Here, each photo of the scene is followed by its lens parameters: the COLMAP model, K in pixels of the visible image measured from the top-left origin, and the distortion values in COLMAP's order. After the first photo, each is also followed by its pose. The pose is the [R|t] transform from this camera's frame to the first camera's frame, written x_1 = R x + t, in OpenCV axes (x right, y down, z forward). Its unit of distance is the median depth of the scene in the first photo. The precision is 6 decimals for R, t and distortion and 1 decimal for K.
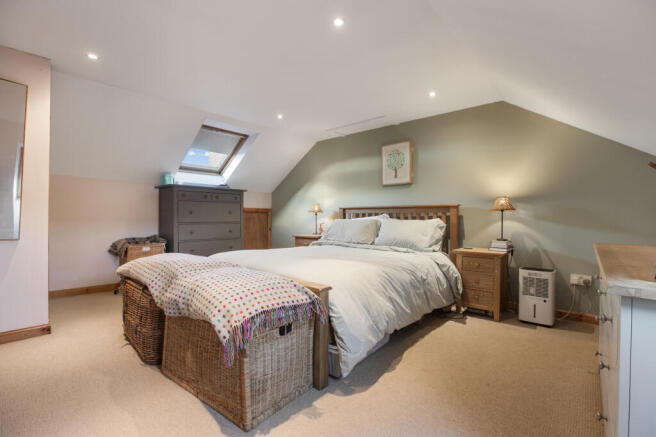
lens RADIAL K [[307.2, 0, 328.0], [0, 307.2, 217.6], [0, 0, 1]] dist [-0.027248, 0.001778]
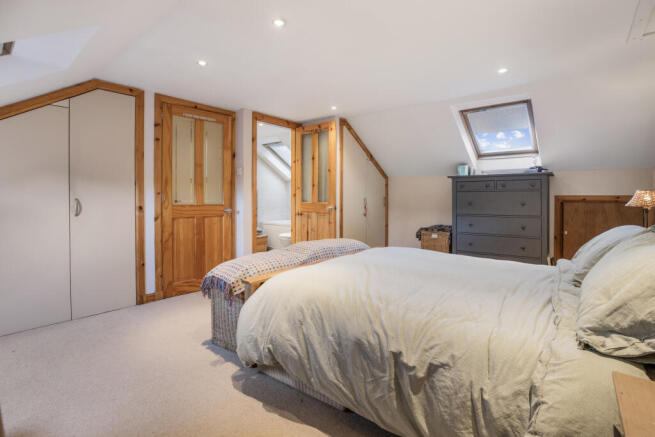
lens RADIAL K [[306.8, 0, 330.3], [0, 306.8, 198.7], [0, 0, 1]] dist [-0.027248, 0.001778]
pose [[0.025613, 0.001229, -0.999671, 0.488374], [0.005882, 0.999982, 0.001380, -0.036467], [0.999655, -0.005916, 0.025605, 0.539758]]
